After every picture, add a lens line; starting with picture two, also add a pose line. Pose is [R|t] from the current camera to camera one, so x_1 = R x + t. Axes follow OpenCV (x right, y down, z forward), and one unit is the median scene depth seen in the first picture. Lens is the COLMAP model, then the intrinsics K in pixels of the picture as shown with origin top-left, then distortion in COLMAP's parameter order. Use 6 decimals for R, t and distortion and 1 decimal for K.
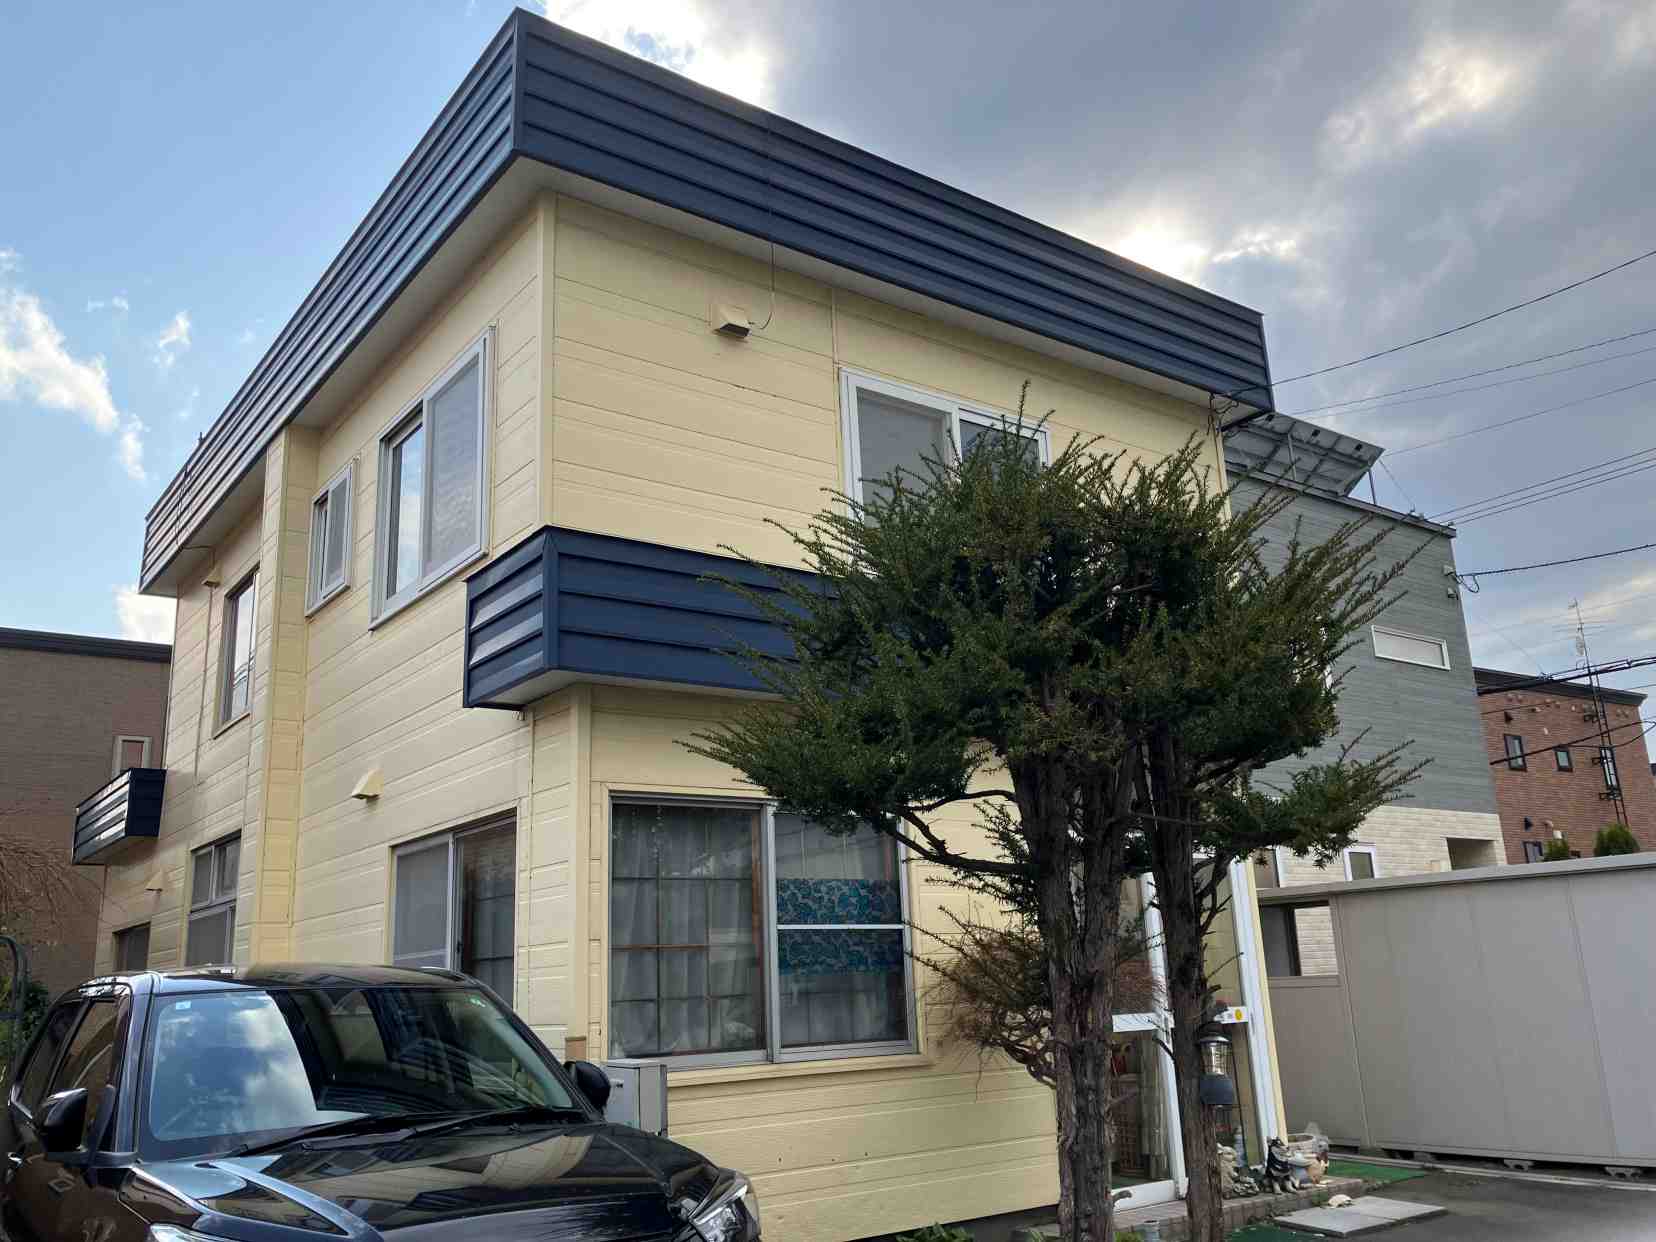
lens RADIAL K [[1348.9, 0, 825.9], [0, 1348.9, 615.3], [0, 0, 1]] dist [0.012469, -0.000161]
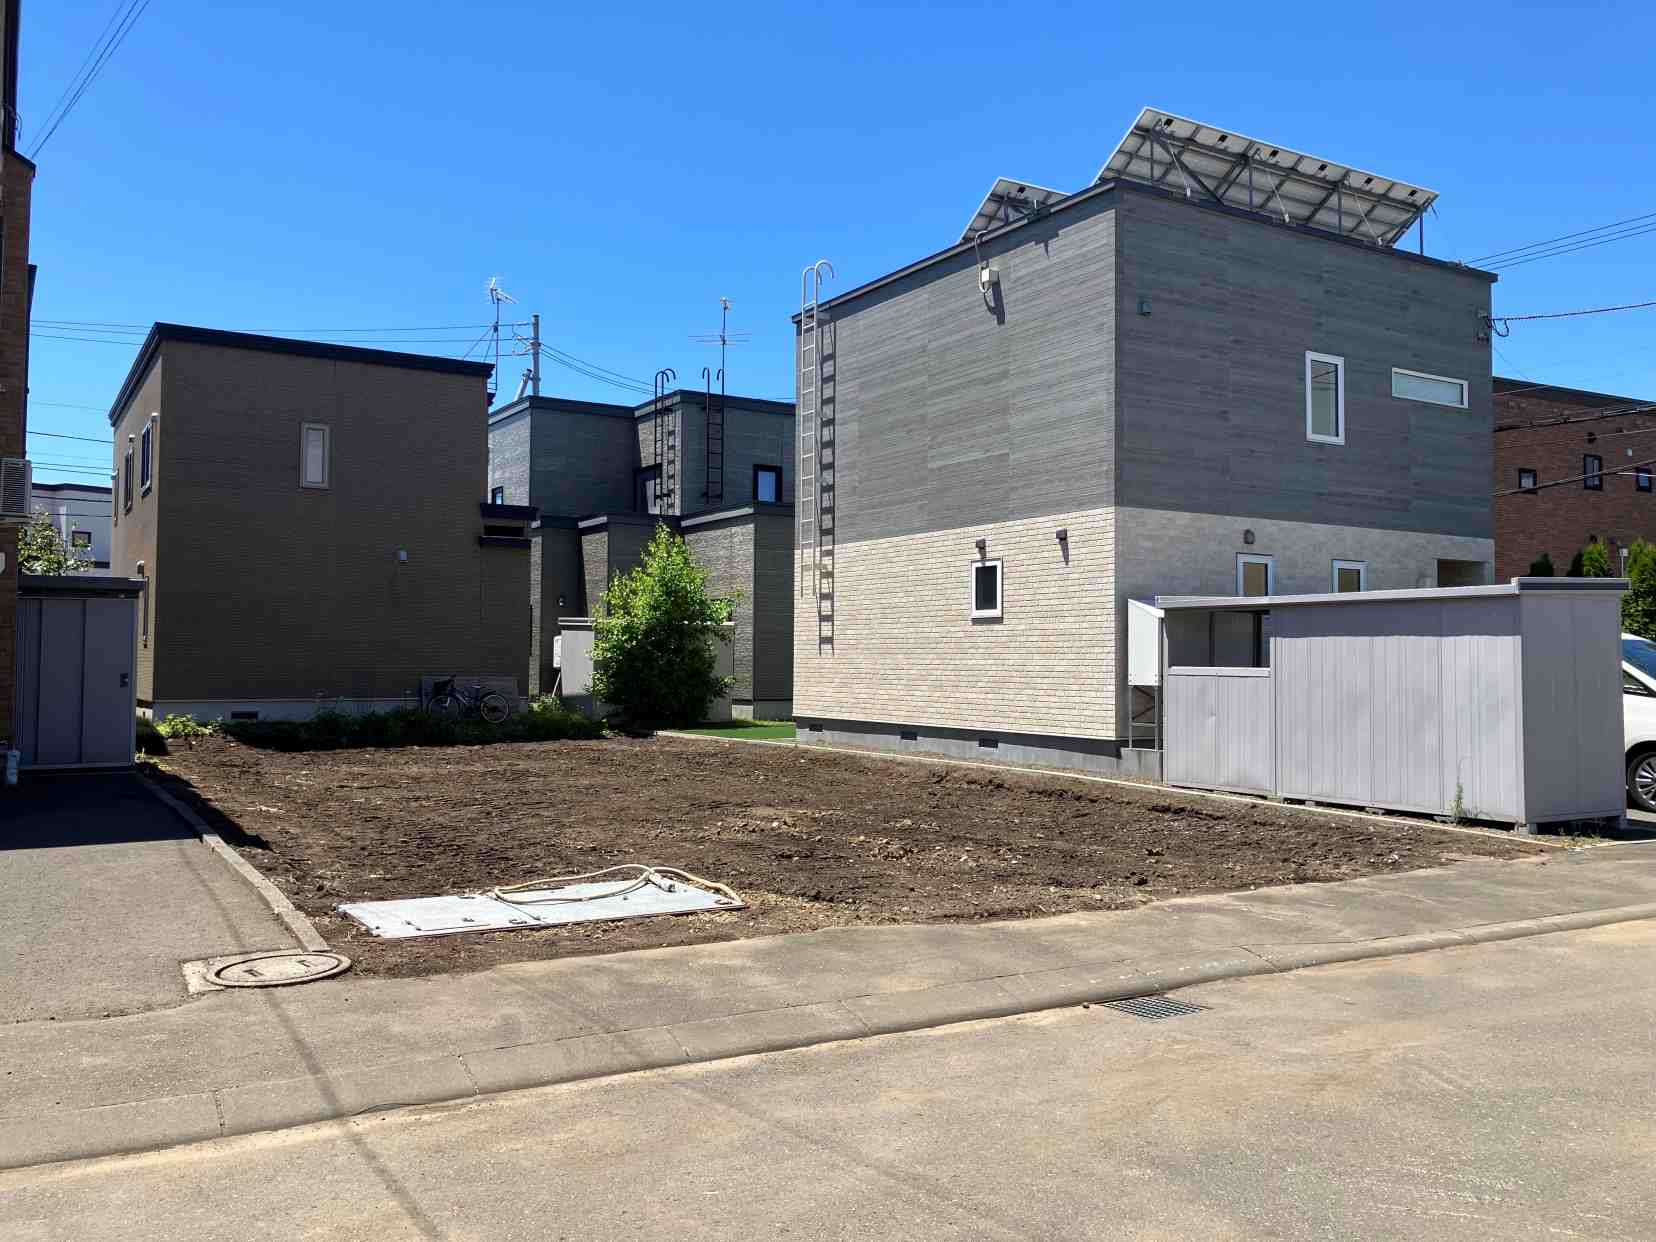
lens RADIAL K [[1348.9, 0, 824.5], [0, 1348.9, 624.5], [0, 0, 1]] dist [0.012469, -0.000161]
pose [[0.994773, 0.043810, -0.092232, 0.048178], [-0.020376, 0.970284, 0.241111, -0.042740], [0.100054, -0.237972, 0.966105, -0.154685]]
